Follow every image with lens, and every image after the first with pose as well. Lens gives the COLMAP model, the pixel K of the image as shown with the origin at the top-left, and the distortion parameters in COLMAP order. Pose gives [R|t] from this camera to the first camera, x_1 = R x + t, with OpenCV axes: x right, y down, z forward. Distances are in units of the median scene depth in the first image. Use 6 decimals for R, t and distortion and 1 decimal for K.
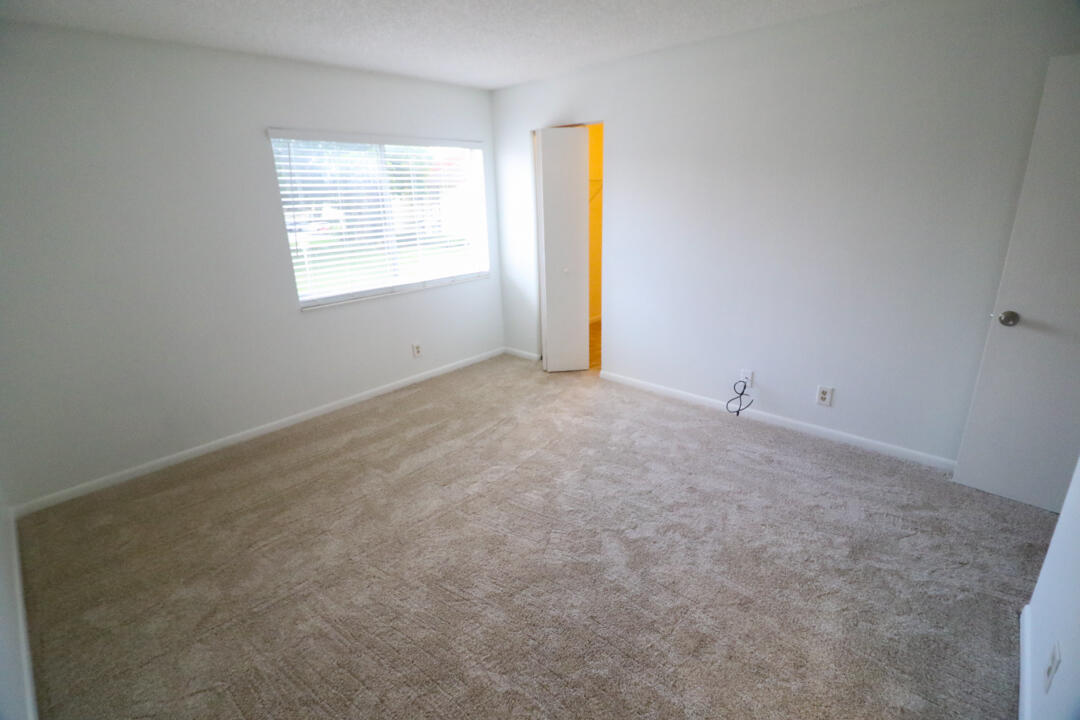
lens RADIAL K [[499.8, 0, 540.0], [0, 499.8, 360.0], [0, 0, 1]] dist [0.000795, 0.000210]
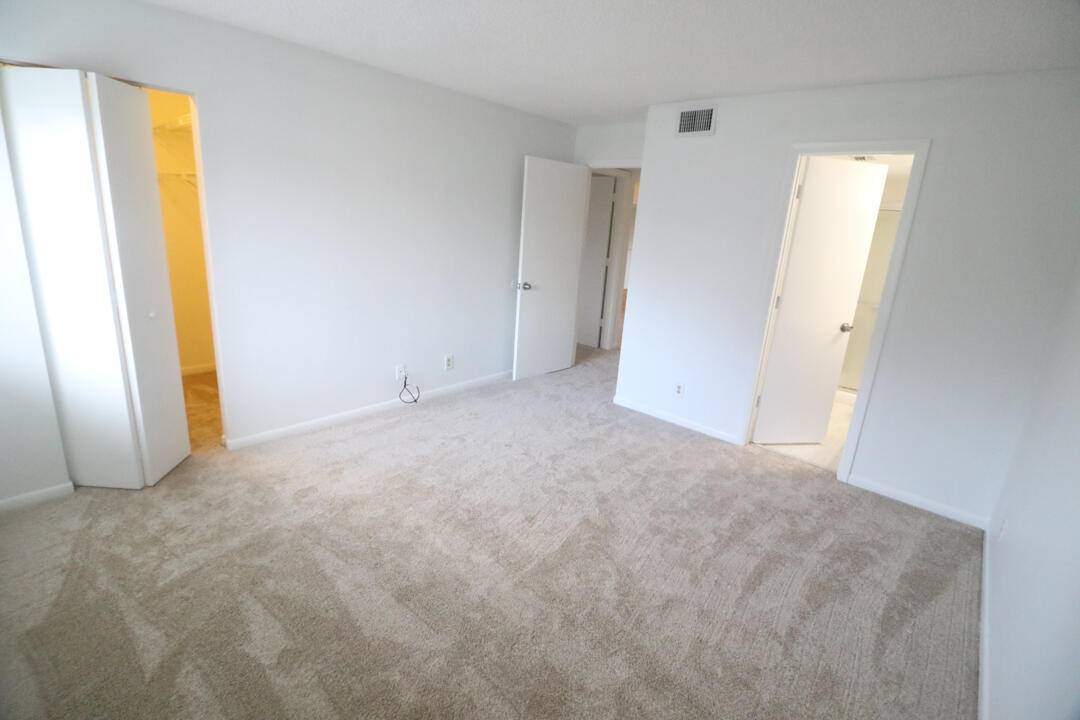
lens RADIAL K [[499.8, 0, 540.0], [0, 499.8, 360.0], [0, 0, 1]] dist [0.000795, 0.000210]
pose [[-0.044642, -0.235137, 0.970936, -0.686750], [0.256651, 0.936585, 0.238619, -0.175332], [-0.965473, 0.259844, 0.018537, 0.645827]]
